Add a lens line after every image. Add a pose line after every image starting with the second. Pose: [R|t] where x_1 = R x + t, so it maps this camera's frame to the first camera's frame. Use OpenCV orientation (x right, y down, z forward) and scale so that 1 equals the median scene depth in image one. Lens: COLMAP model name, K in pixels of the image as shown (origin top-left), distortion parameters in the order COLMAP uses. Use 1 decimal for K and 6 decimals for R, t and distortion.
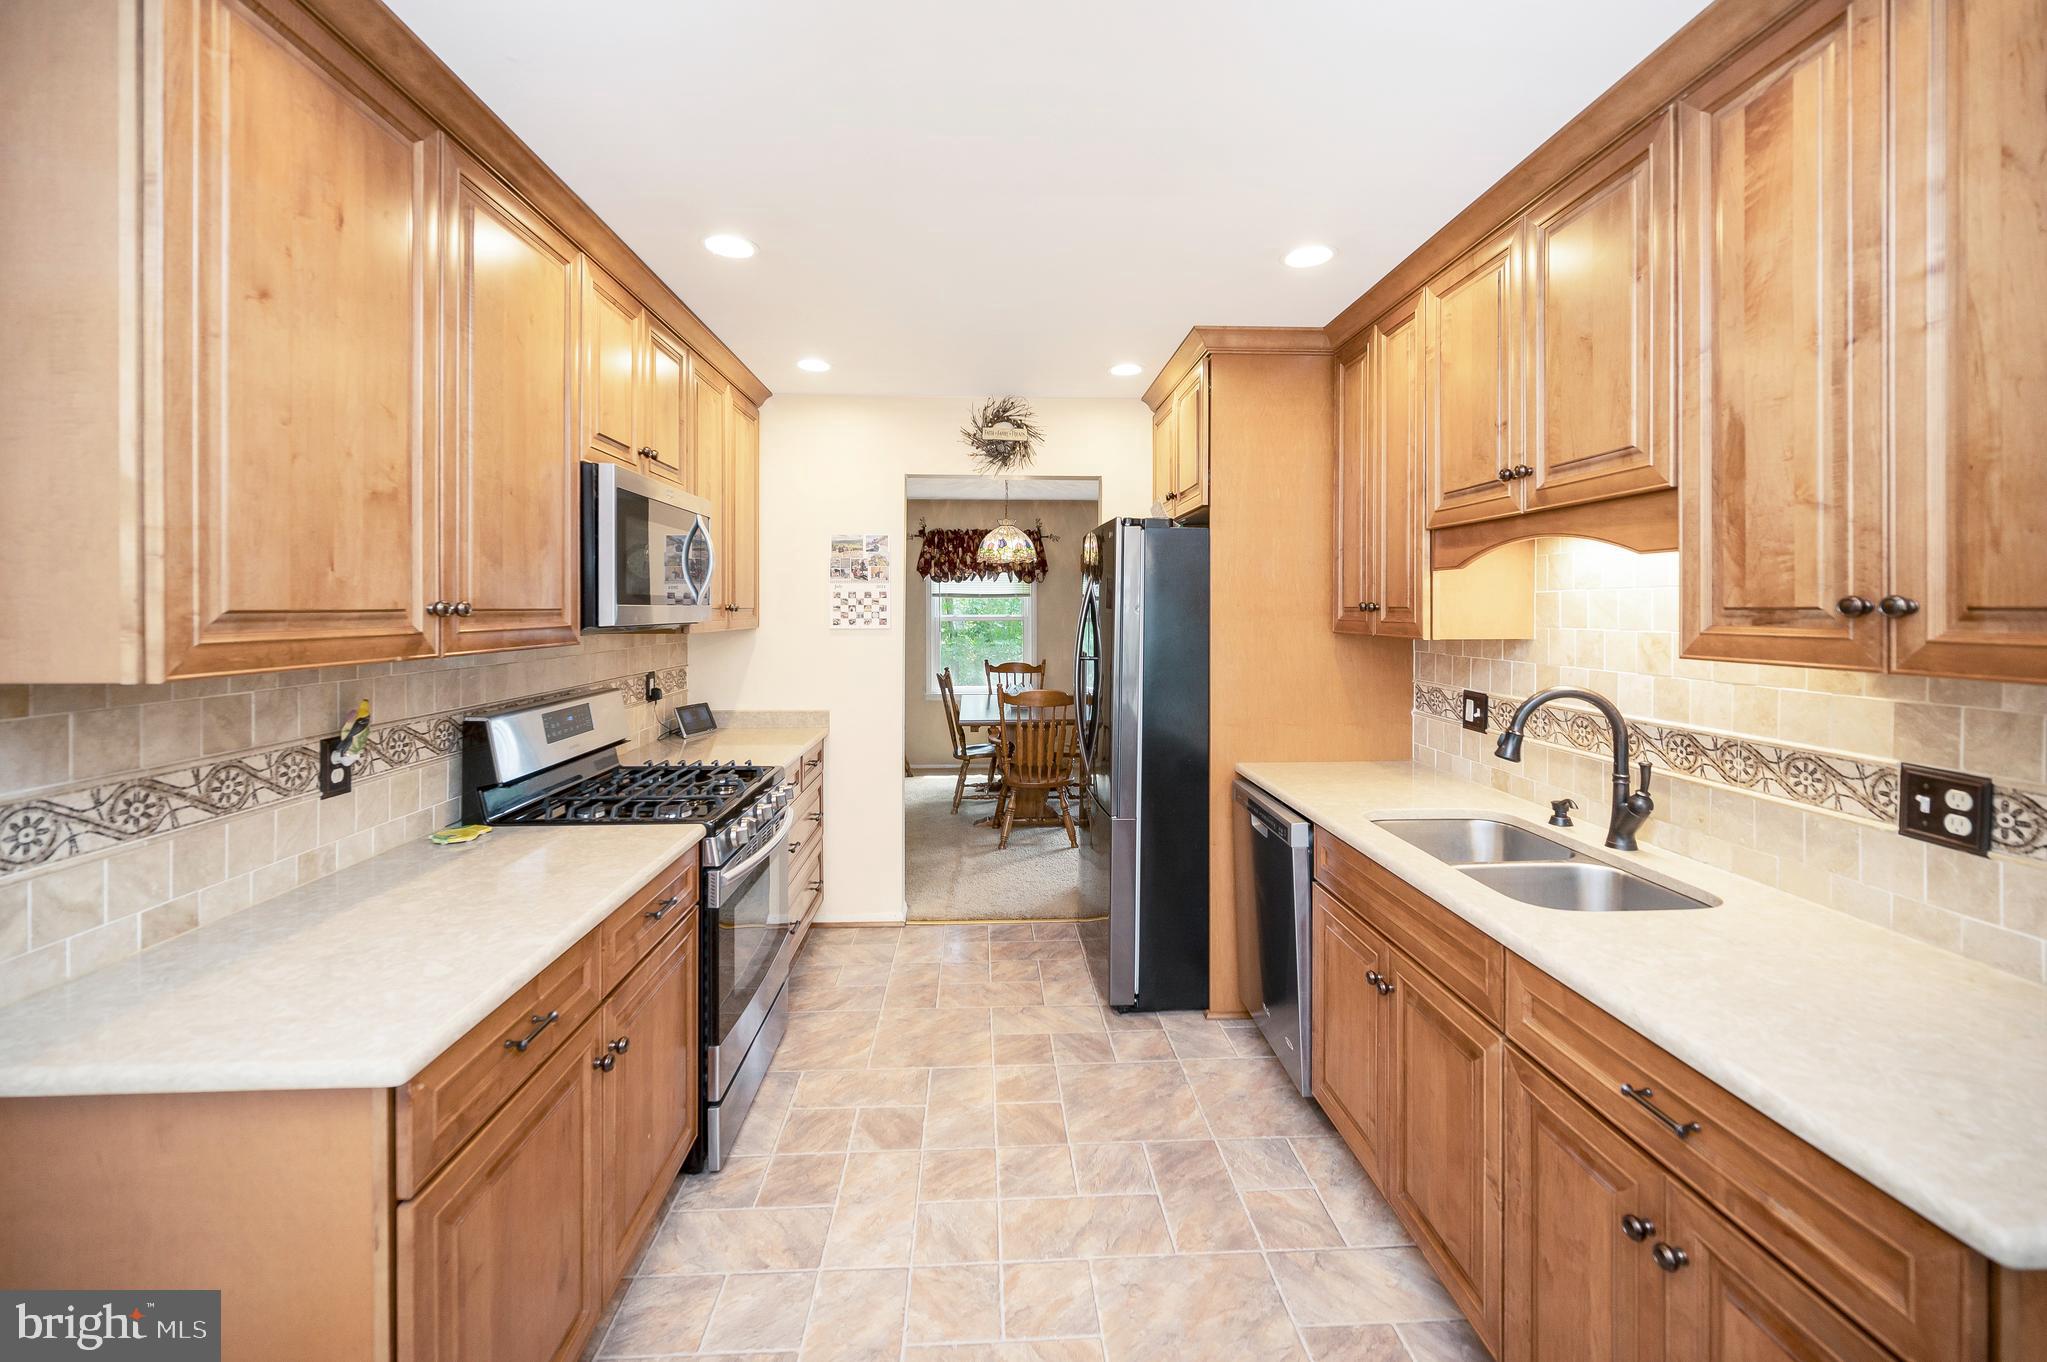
lens RADIAL K [[817.7, 0, 994.9], [0, 817.7, 612.7], [0, 0, 1]] dist [0.000466, -0.000971]
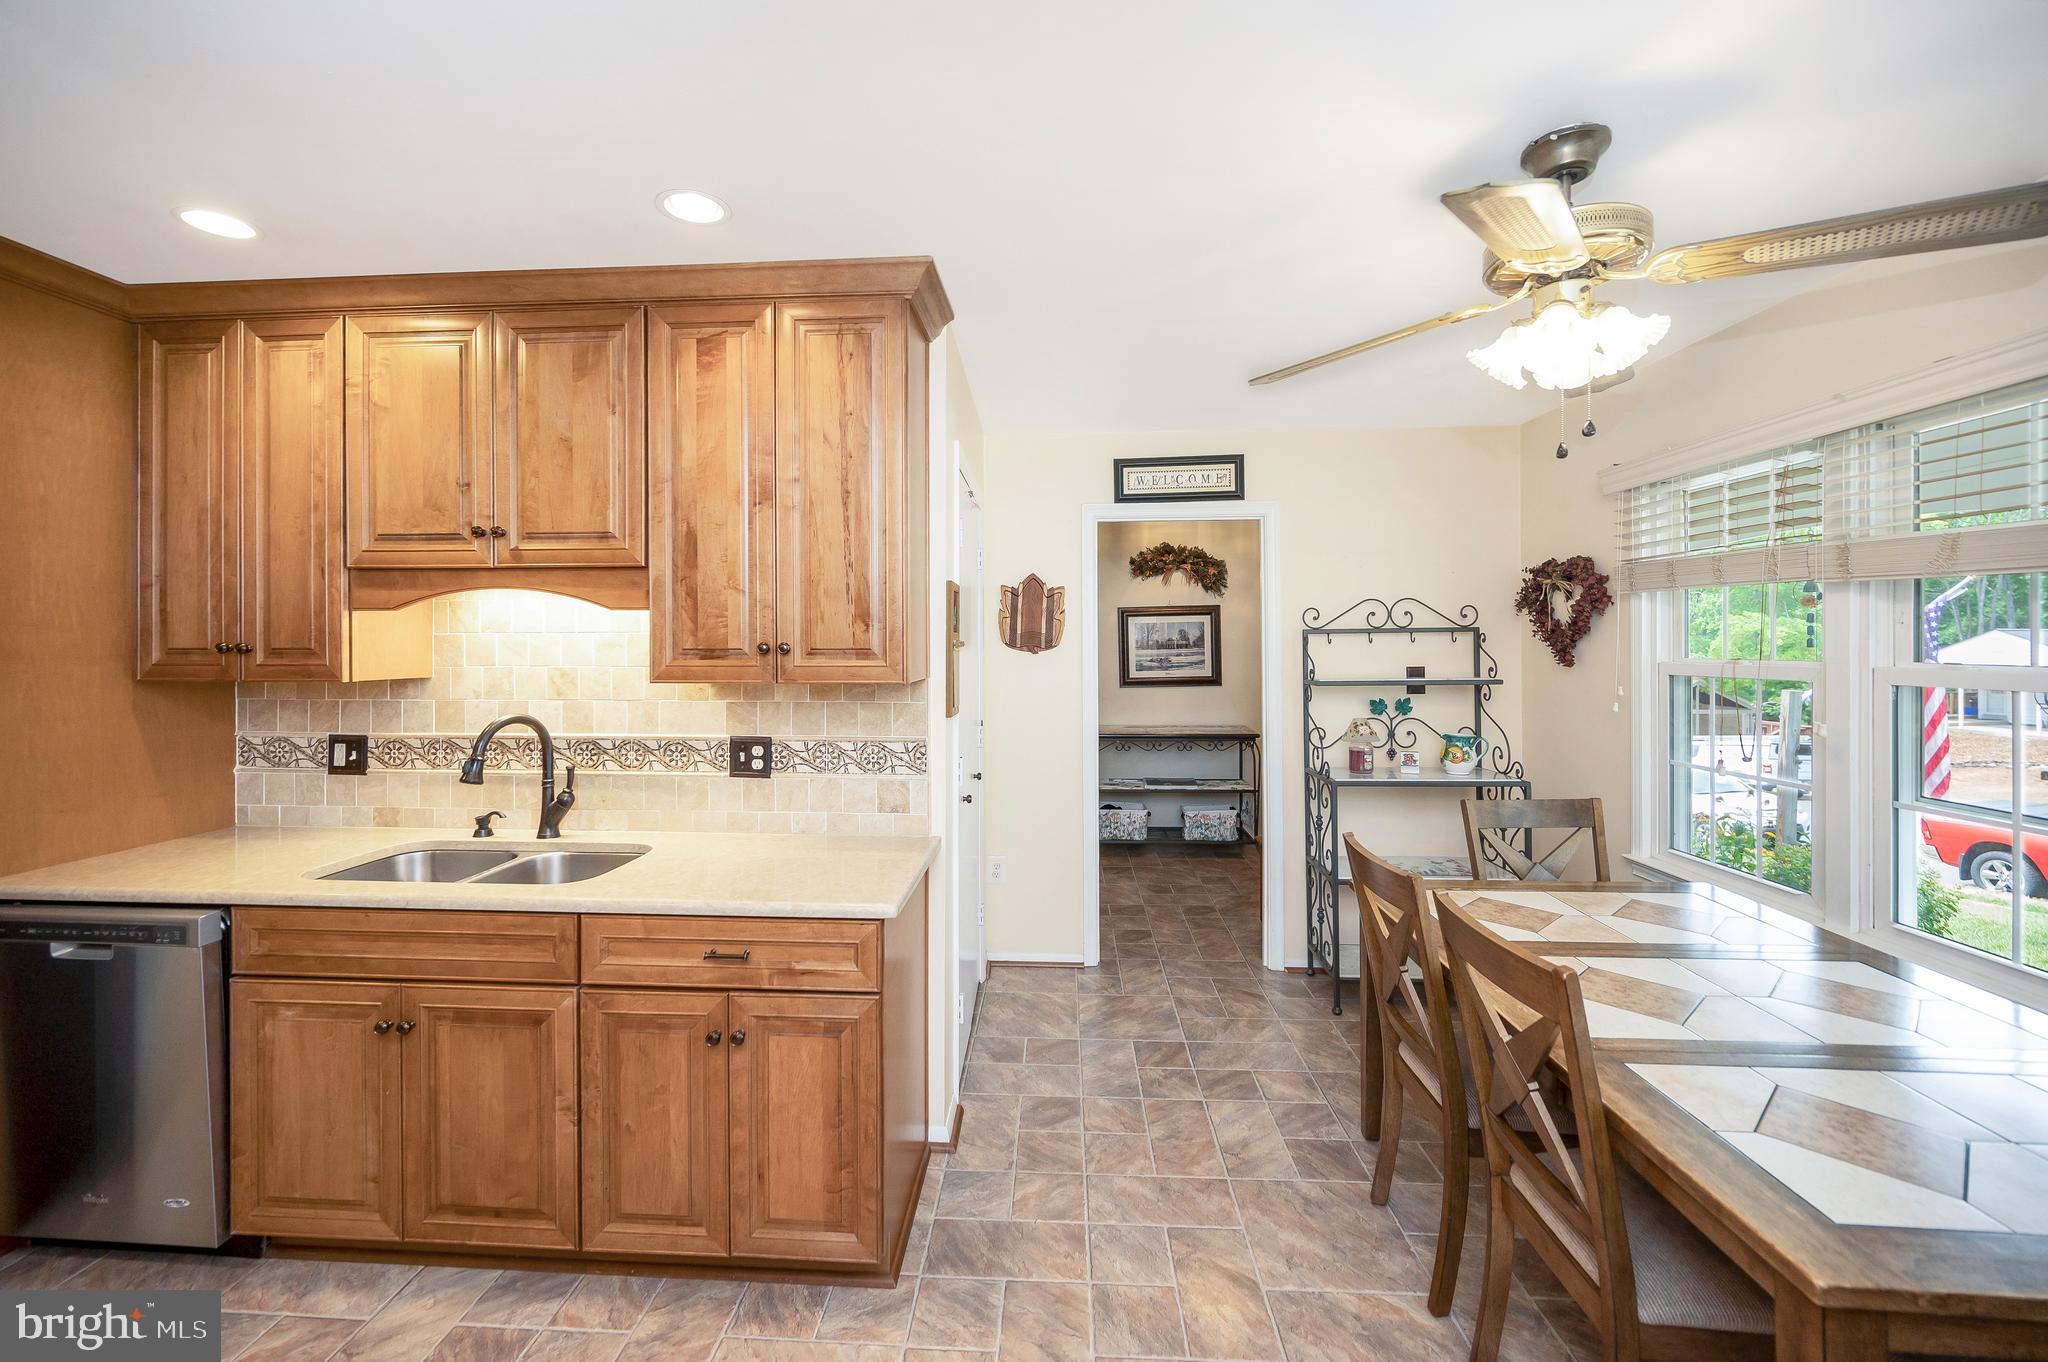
lens RADIAL K [[818.1, 0, 1024.9], [0, 818.1, 646.6], [0, 0, 1]] dist [0.000466, -0.000971]
pose [[0.106686, 0.000924, 0.994292, -0.435239], [0.006542, 0.999977, -0.001631, -0.002618], [-0.994271, 0.006679, 0.106678, 0.129918]]
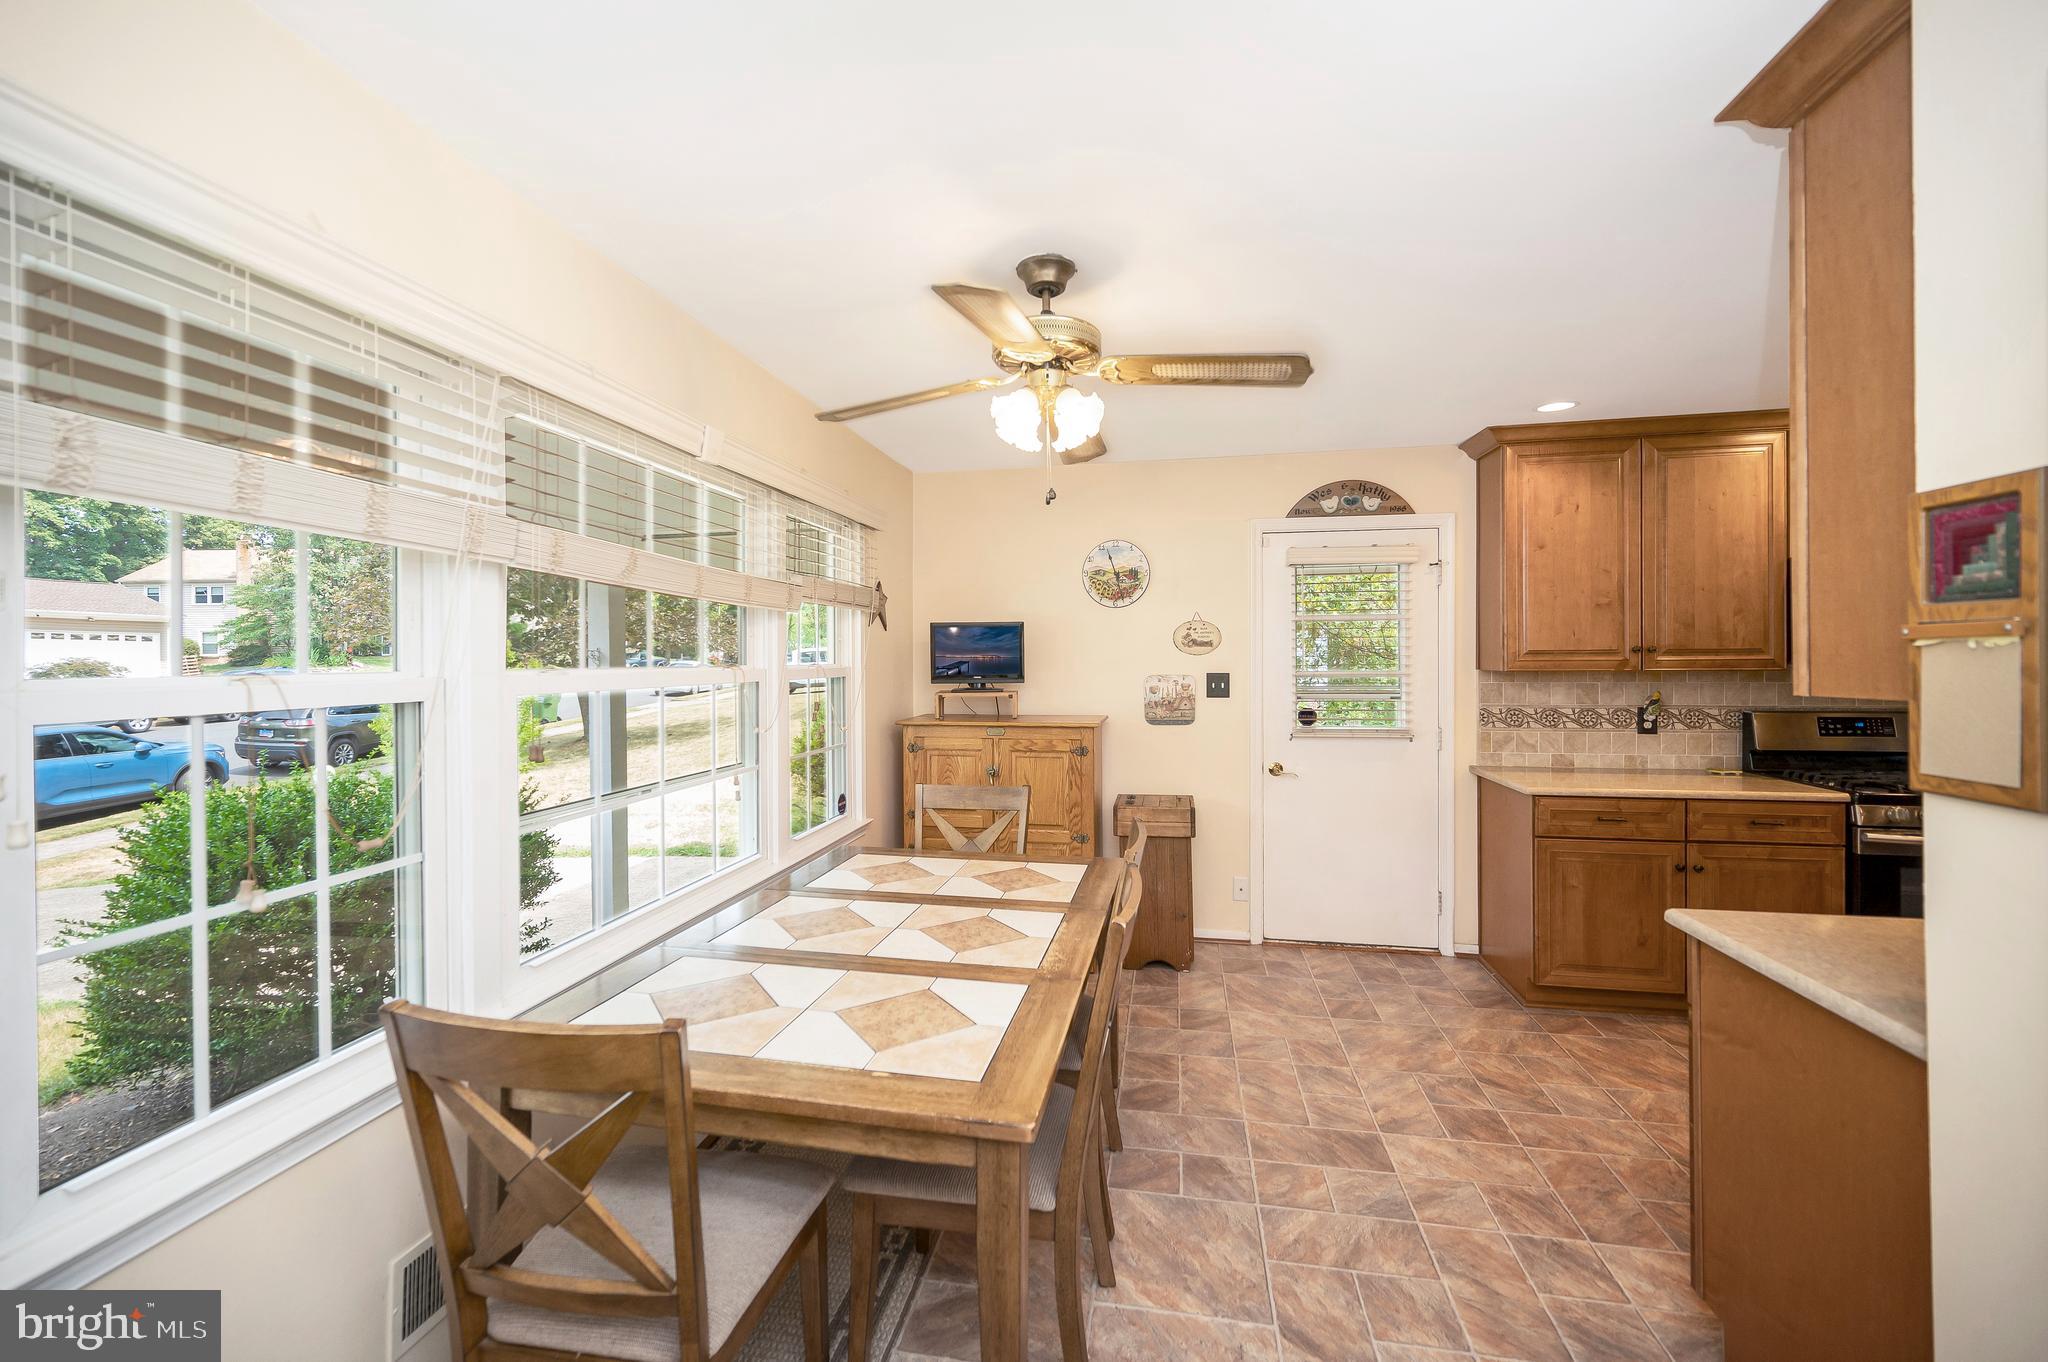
lens RADIAL K [[818.1, 0, 1019.3], [0, 818.1, 659.3], [0, 0, 1]] dist [0.000466, -0.000971]
pose [[-0.240984, 0.001879, -0.970527, 1.690630], [-0.000555, 0.999998, 0.002074, 0.017161], [0.970529, 0.001039, -0.240982, -0.111266]]
